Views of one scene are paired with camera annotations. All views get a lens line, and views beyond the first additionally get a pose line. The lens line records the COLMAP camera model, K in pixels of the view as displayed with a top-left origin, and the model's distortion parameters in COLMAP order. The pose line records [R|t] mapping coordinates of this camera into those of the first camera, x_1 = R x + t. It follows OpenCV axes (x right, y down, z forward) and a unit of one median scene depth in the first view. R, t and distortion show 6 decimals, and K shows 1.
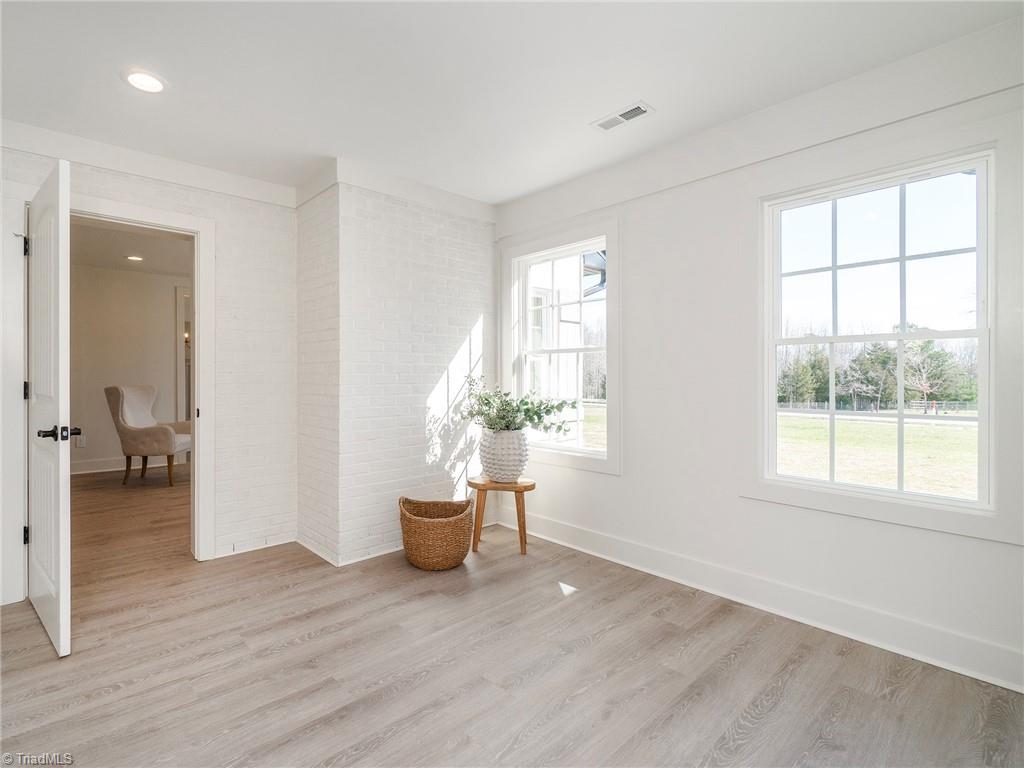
lens RADIAL K [[500.0, 0, 506.3], [0, 500.0, 378.4], [0, 0, 1]] dist [0.004980, 0.000741]
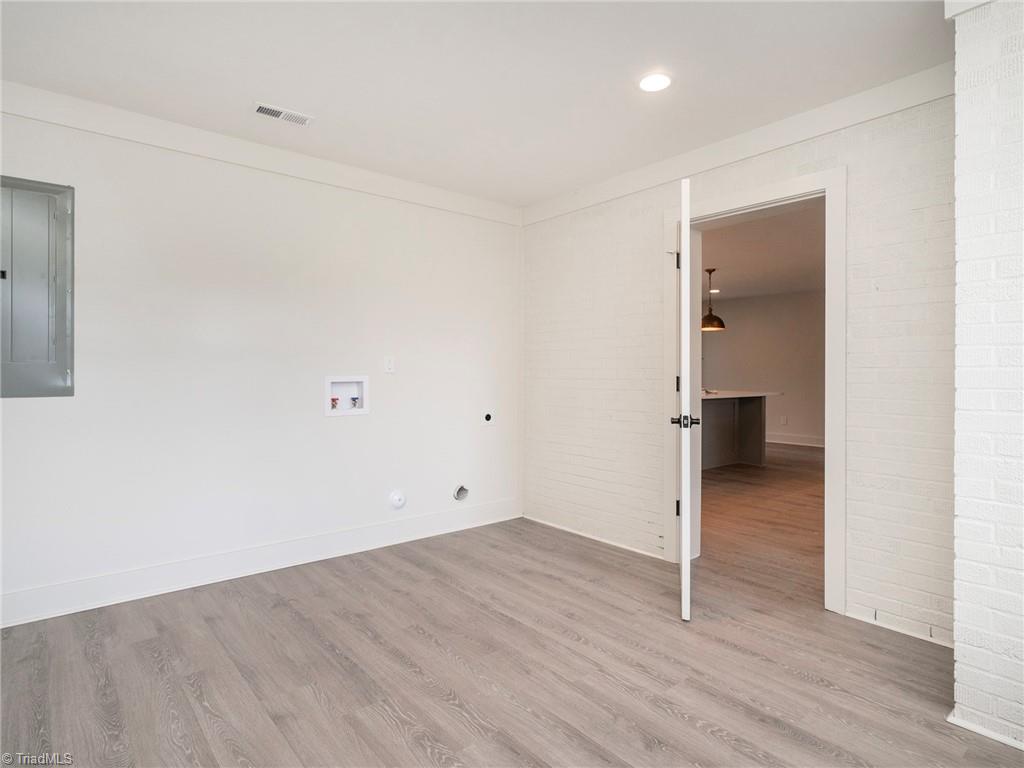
lens RADIAL K [[628.9, 0, 510.6], [0, 628.9, 379.2], [0, 0, 1]] dist [0.004388, -0.000053]
pose [[-0.130447, 0.006633, -0.991433, 0.522167], [-0.010507, 0.999912, 0.008072, 0.010442], [0.991400, 0.011470, -0.130366, 0.810739]]
